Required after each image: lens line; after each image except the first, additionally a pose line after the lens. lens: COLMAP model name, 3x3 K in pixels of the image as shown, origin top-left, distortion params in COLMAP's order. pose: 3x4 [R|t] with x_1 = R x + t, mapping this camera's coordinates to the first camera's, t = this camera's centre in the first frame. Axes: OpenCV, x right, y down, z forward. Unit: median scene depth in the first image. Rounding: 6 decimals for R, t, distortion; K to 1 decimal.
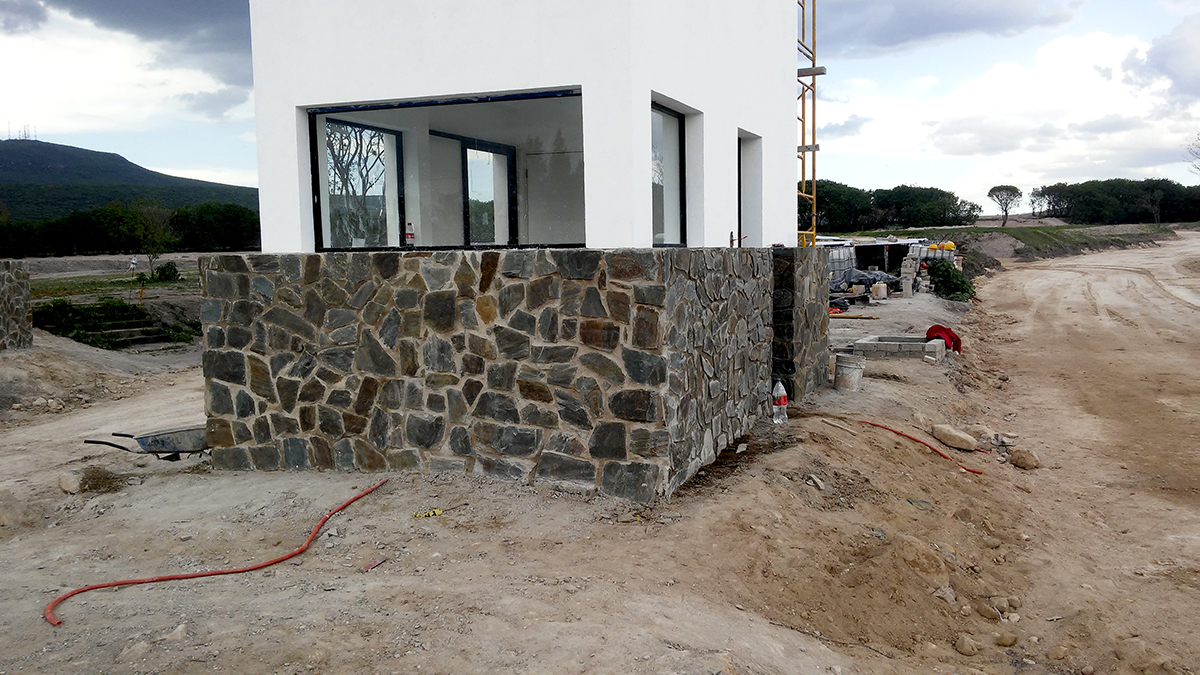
lens RADIAL K [[1077.3, 0, 606.7], [0, 1077.3, 337.5], [0, 0, 1]] dist [0.054291, -0.012498]
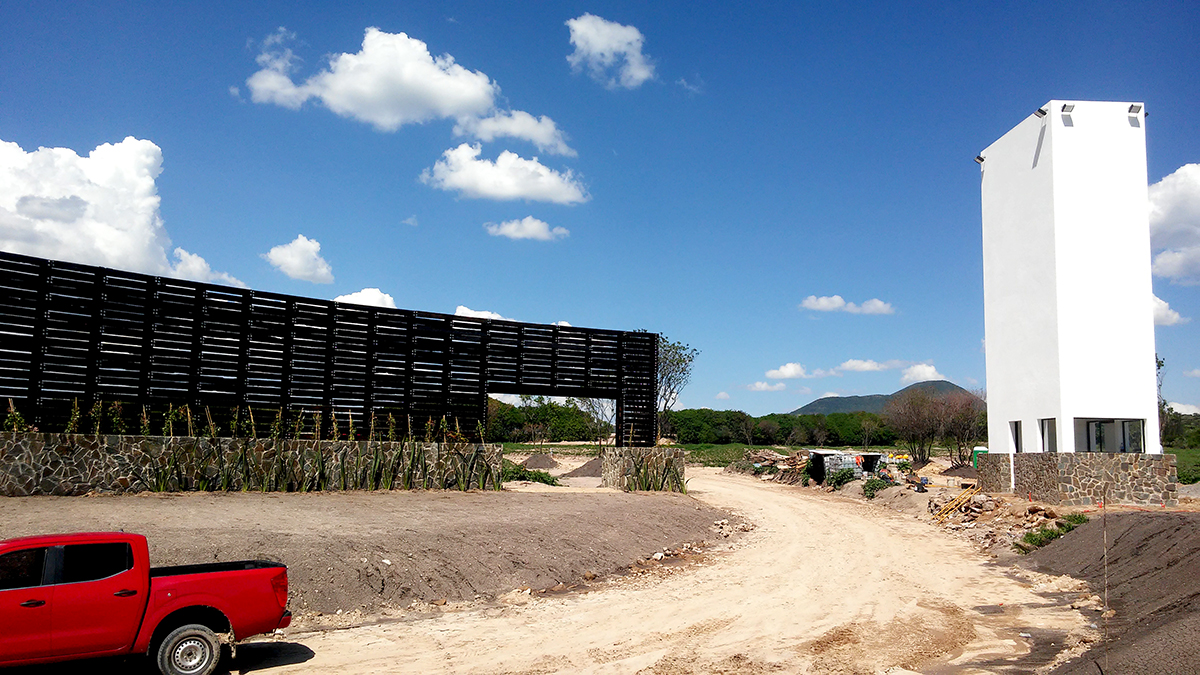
lens RADIAL K [[1077.3, 0, 602.3], [0, 1077.3, 338.6], [0, 0, 1]] dist [0.054291, -0.012498]
pose [[0.910046, 0.076017, 0.407477, -3.968983], [0.002707, 0.981929, -0.189230, 0.299940], [-0.414498, 0.173311, 0.893395, -2.201910]]
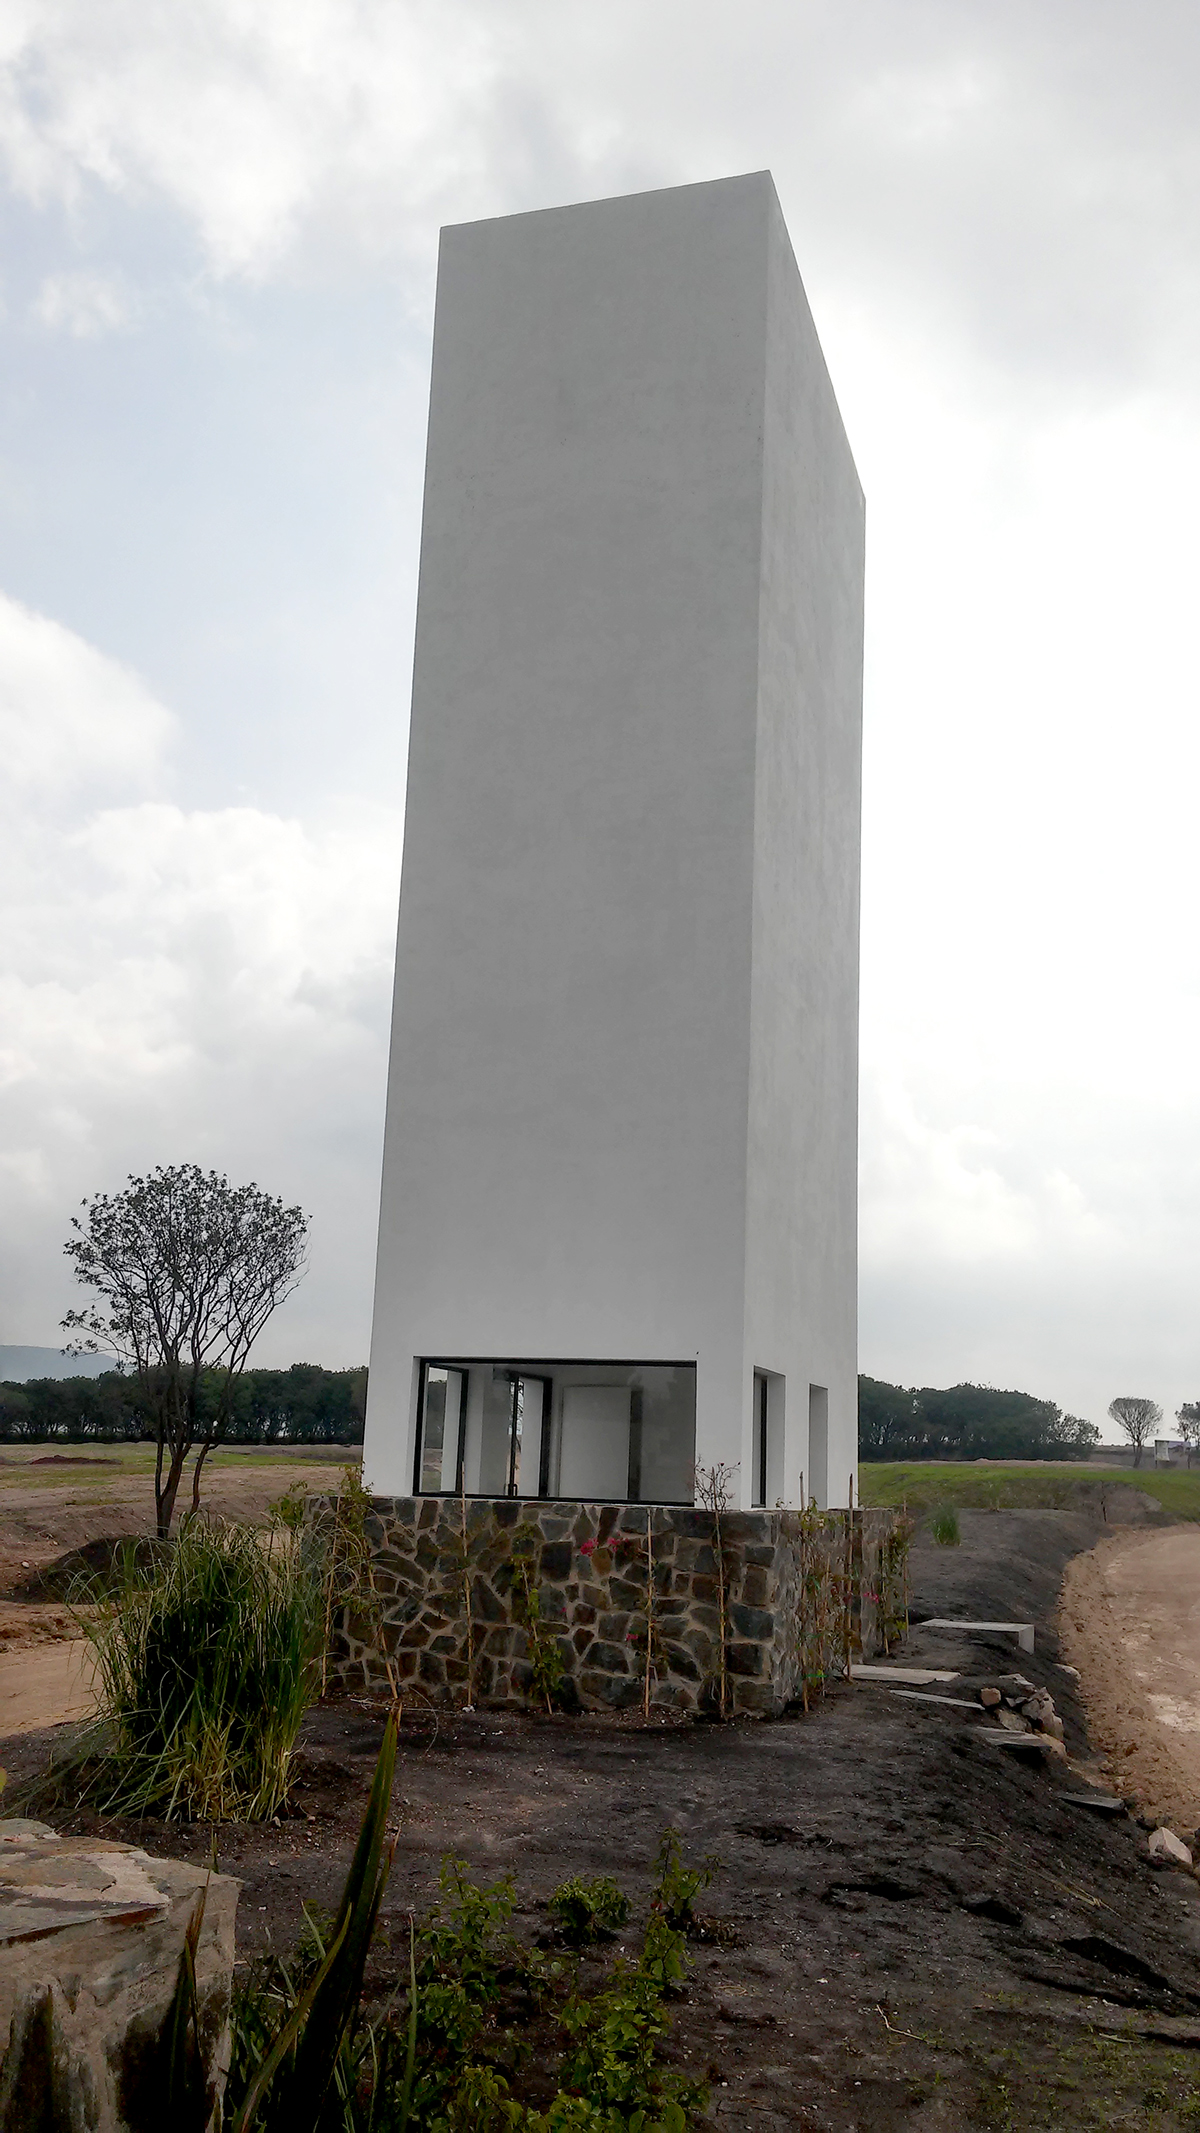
lens RADIAL K [[1914.9, 0, 603.3], [0, 1914.9, 1076.0], [0, 0, 1]] dist [0.054291, -0.012498]
pose [[0.995314, 0.066028, 0.070642, -0.273248], [-0.043553, 0.958380, -0.282152, 0.050208], [-0.086332, 0.277754, 0.956765, -0.957169]]
